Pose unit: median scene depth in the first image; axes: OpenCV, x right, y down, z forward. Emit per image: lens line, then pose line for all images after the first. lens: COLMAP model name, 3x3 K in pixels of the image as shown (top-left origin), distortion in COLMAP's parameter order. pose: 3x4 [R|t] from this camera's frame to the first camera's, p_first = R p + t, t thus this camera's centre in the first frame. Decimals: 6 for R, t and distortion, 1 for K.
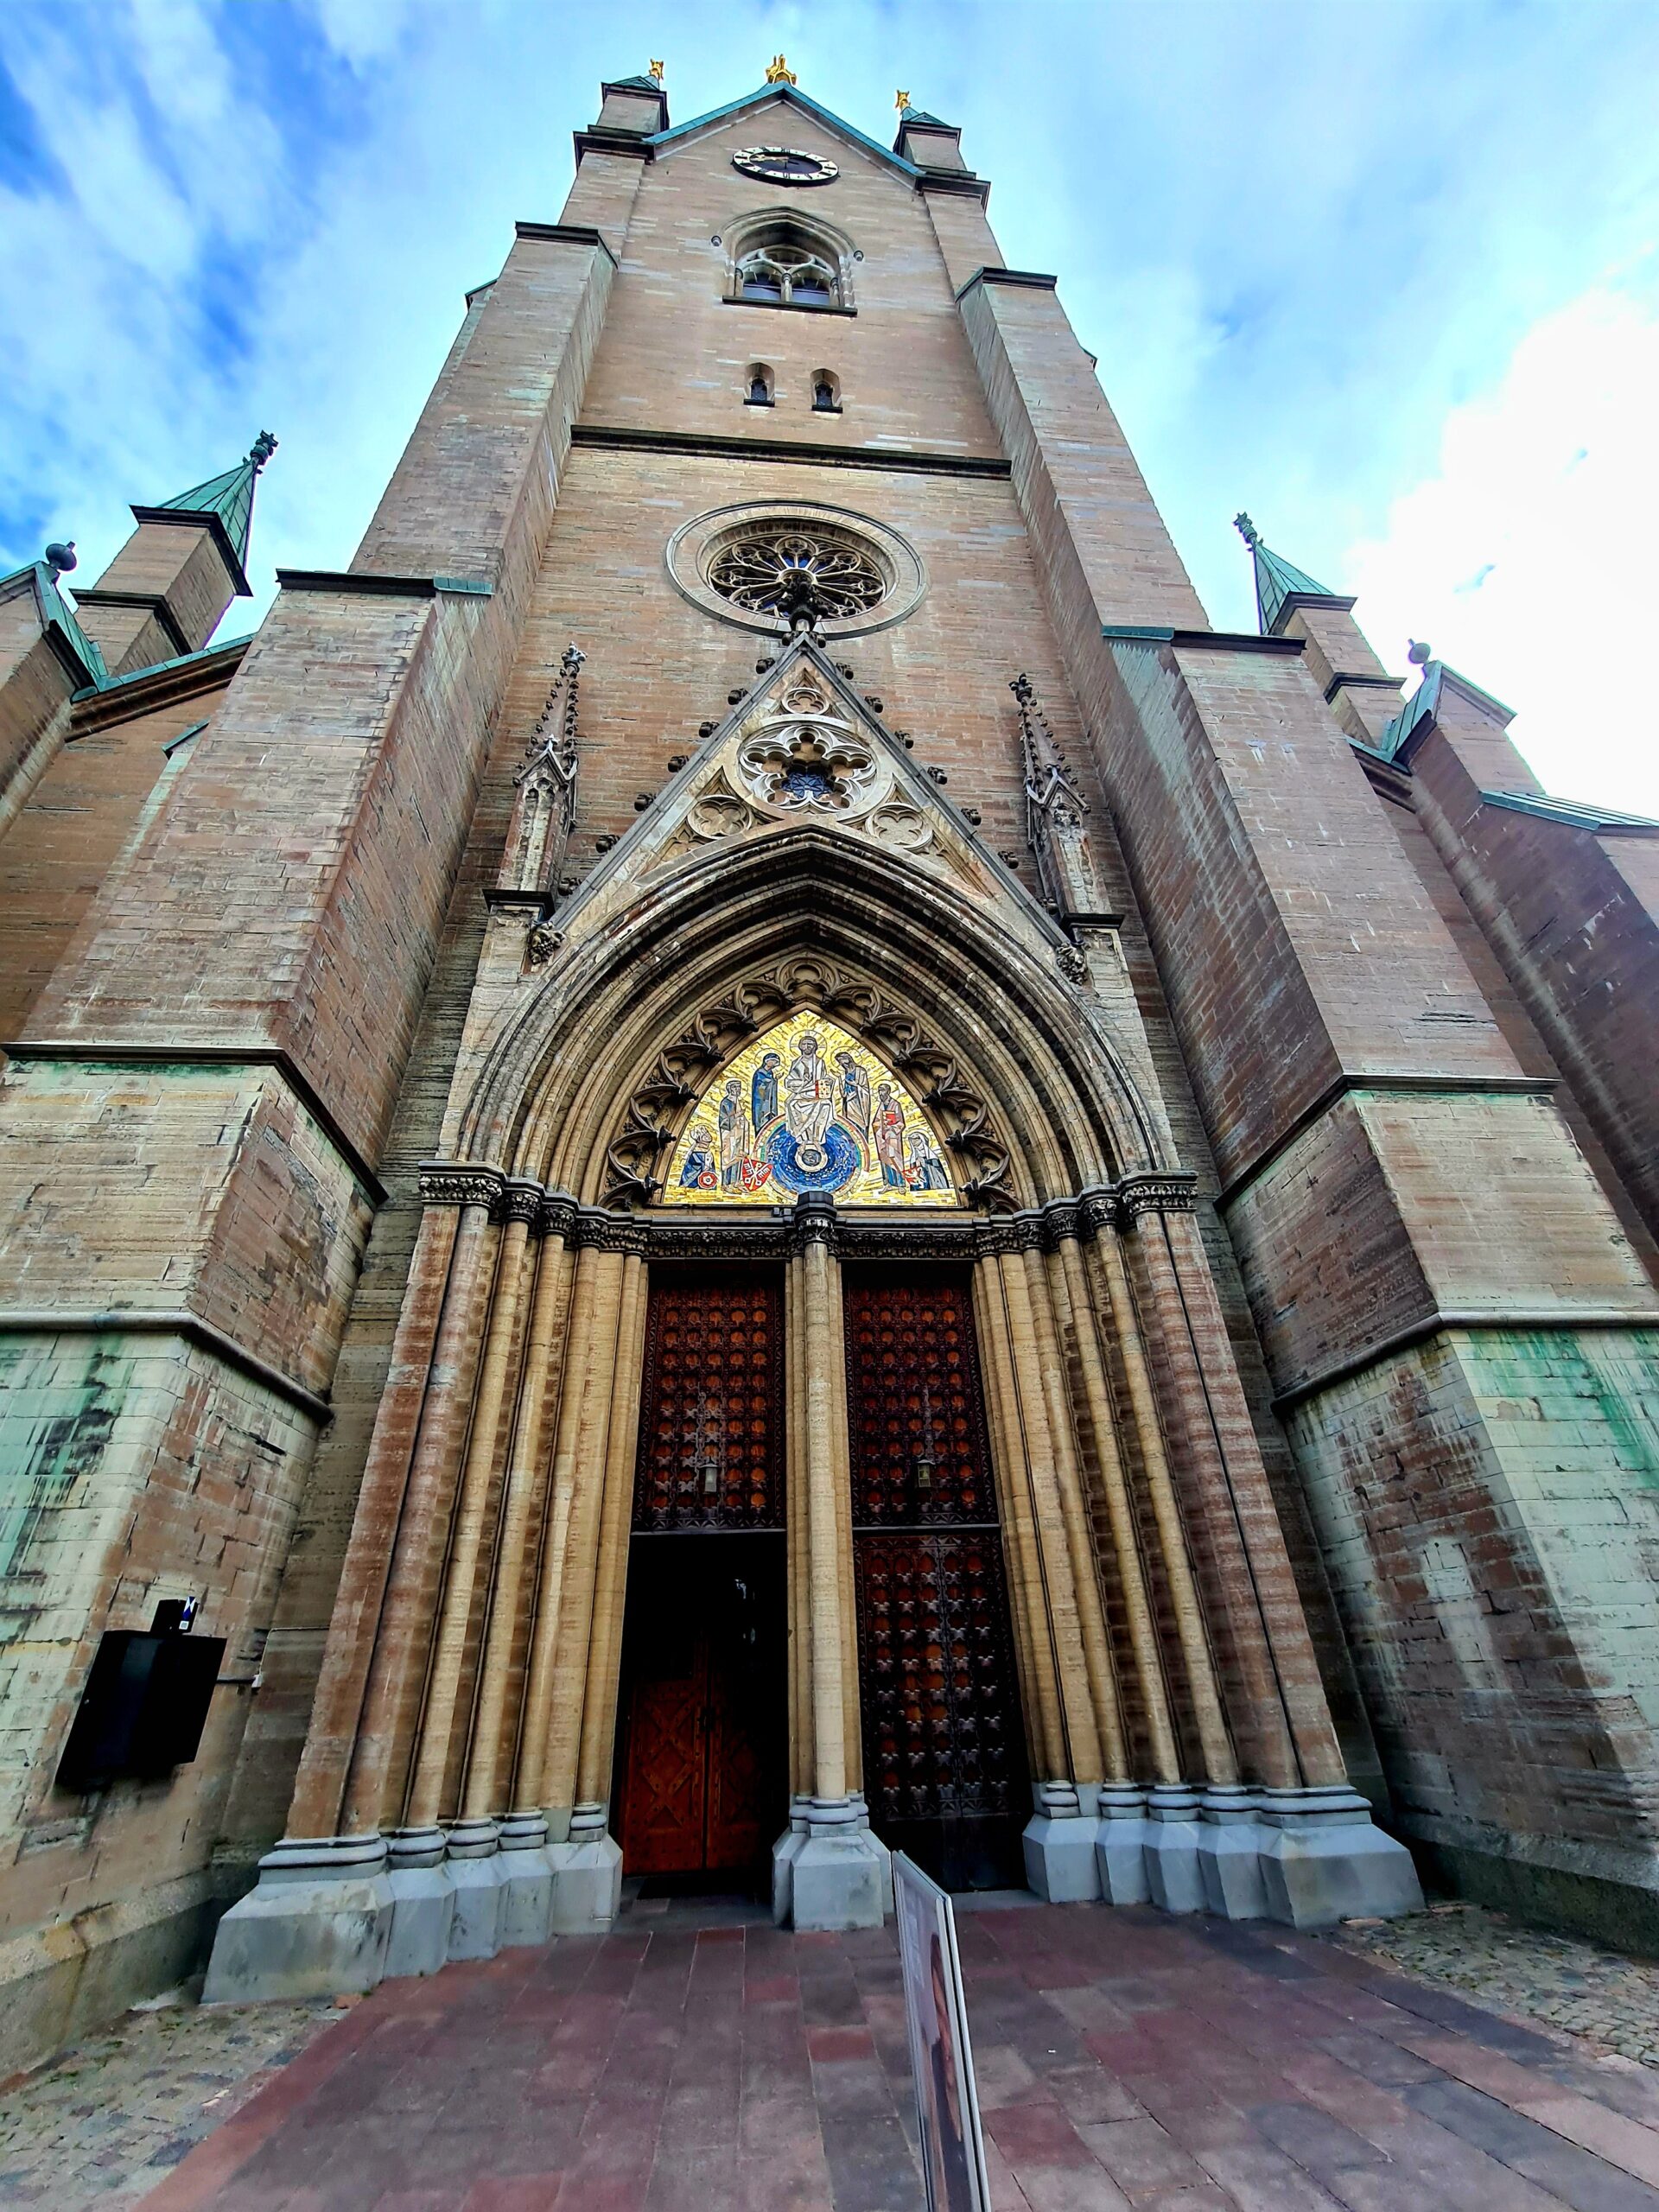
lens RADIAL K [[904.6, 0, 829.5], [0, 904.6, 1106.0], [0, 0, 1]] dist [-0.003406, -0.000497]
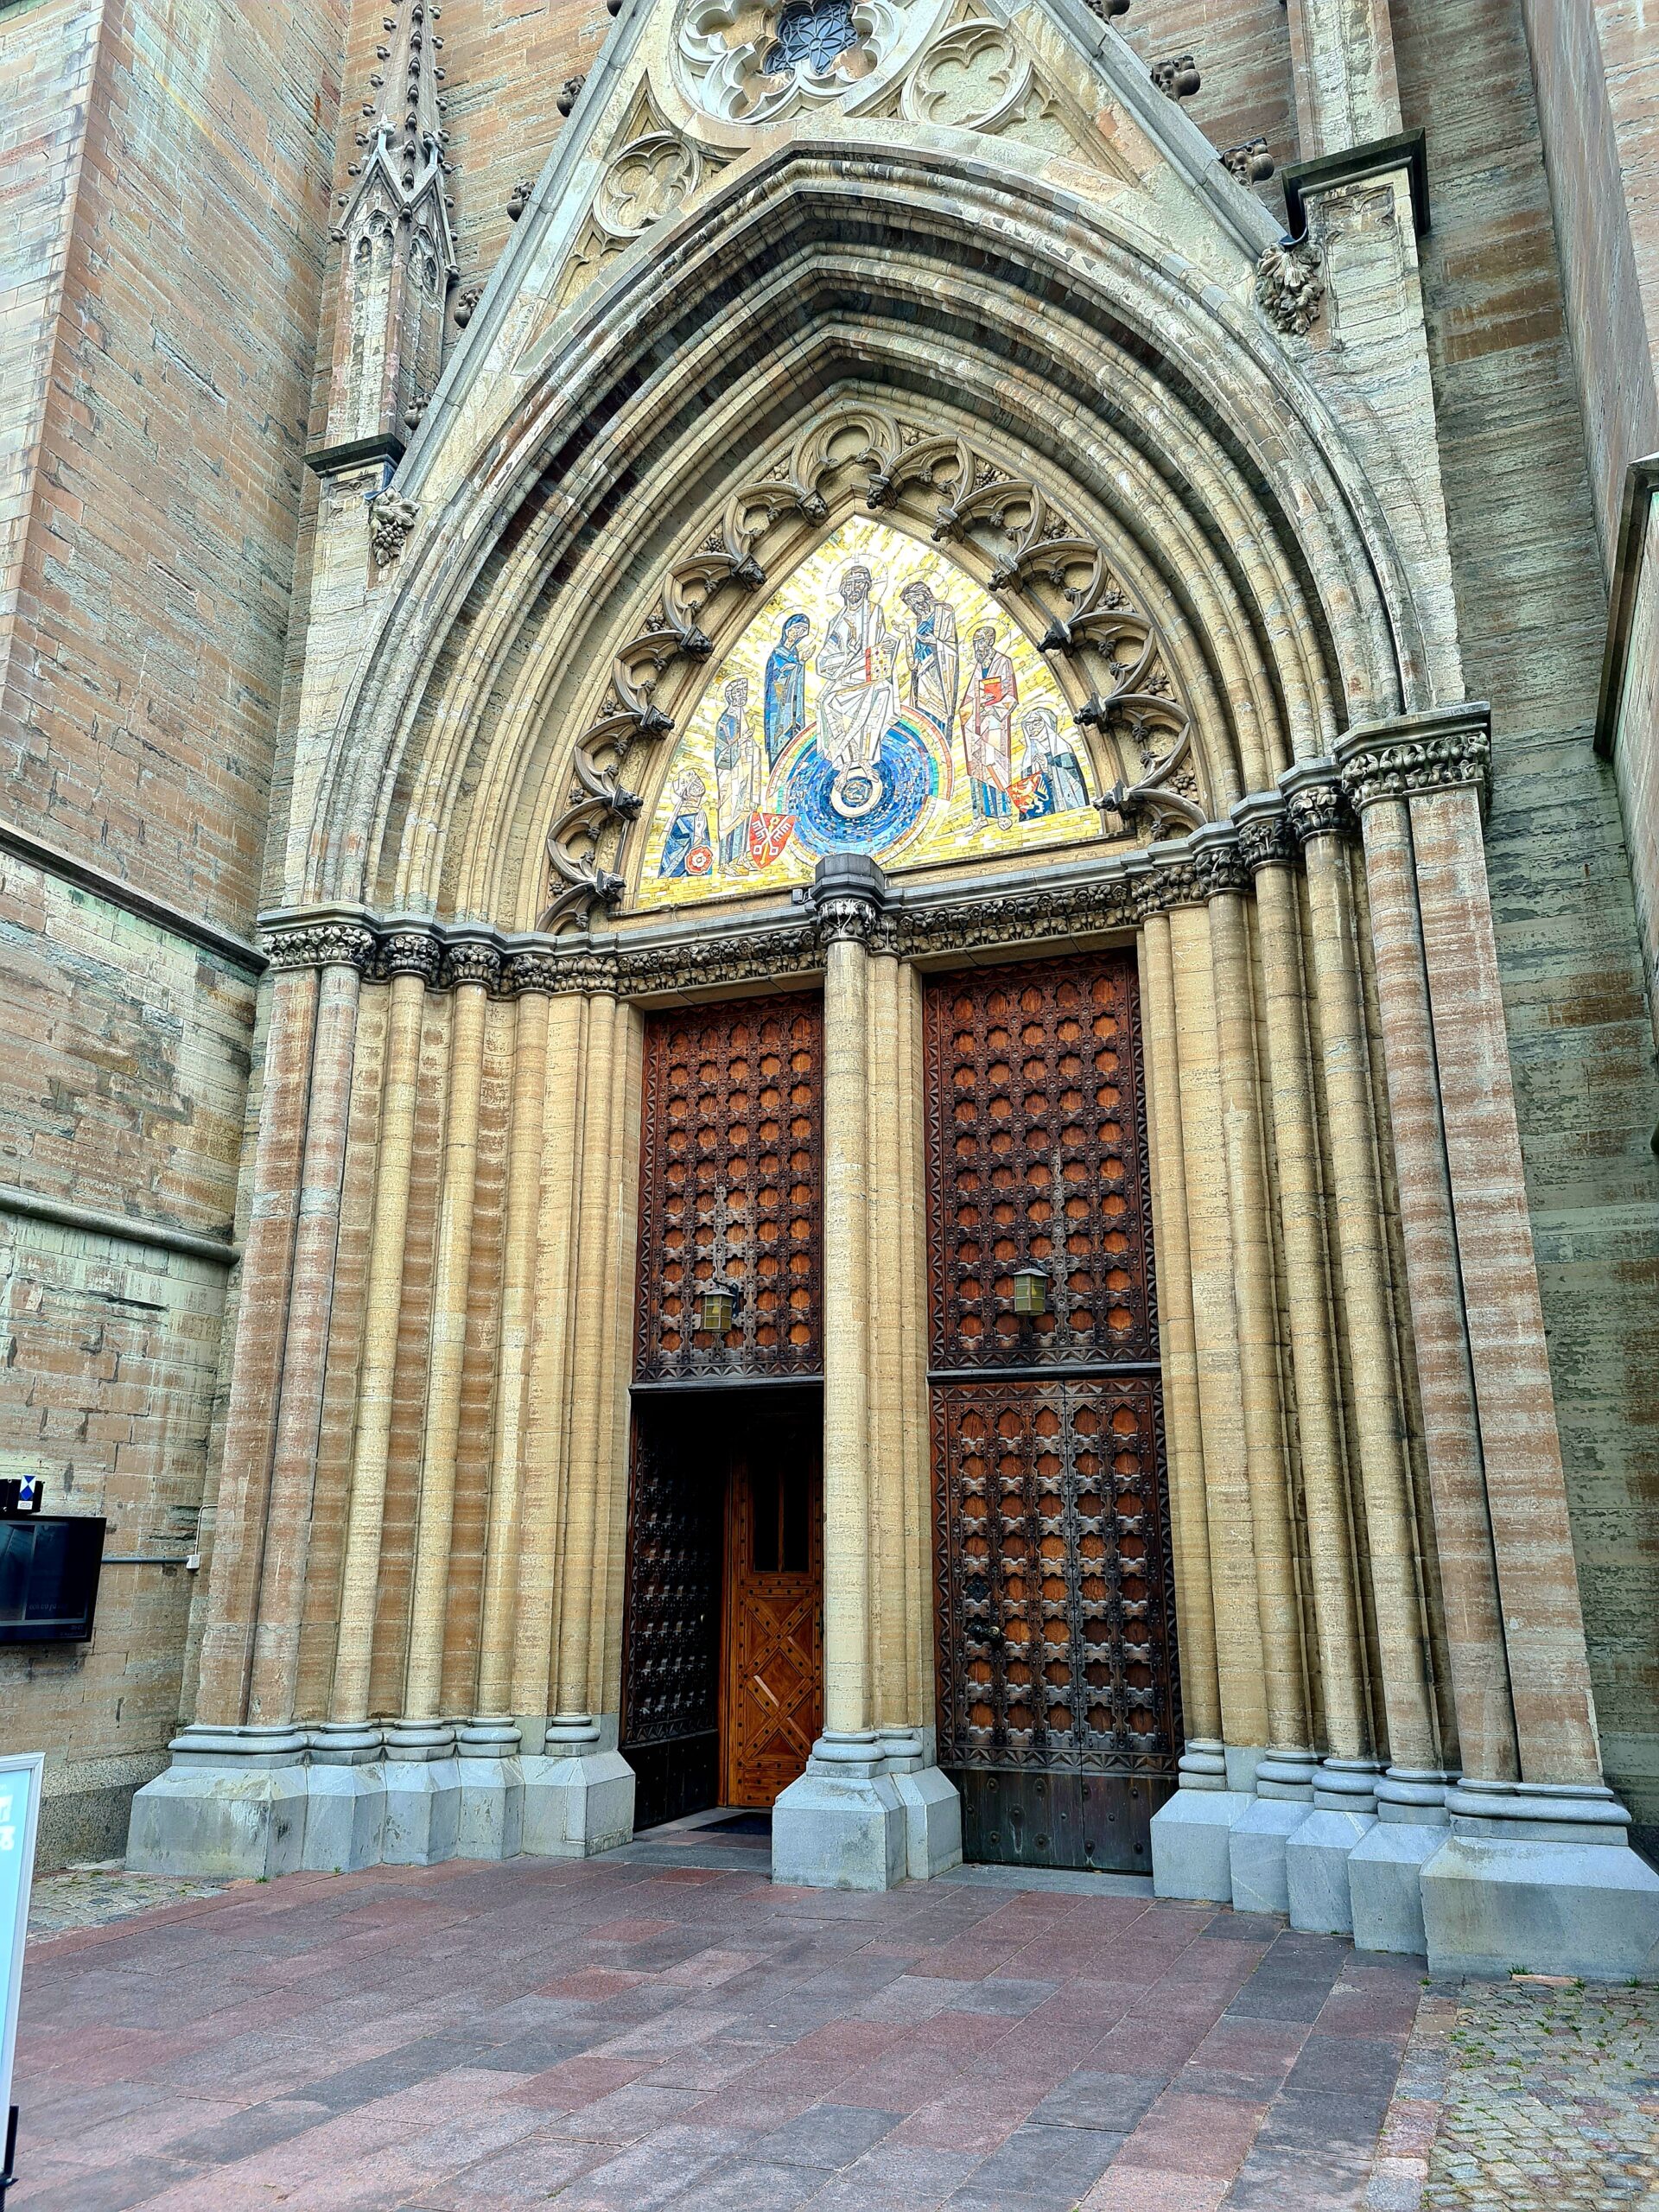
lens RADIAL K [[1647.0, 0, 816.7], [0, 1647.0, 1070.3], [0, 0, 1]] dist [0.074654, -0.064395]
pose [[0.892229, -0.098140, -0.440790, 0.437545], [0.214656, 0.950944, 0.222775, -0.016342], [0.397303, -0.293385, 0.869526, 0.004702]]
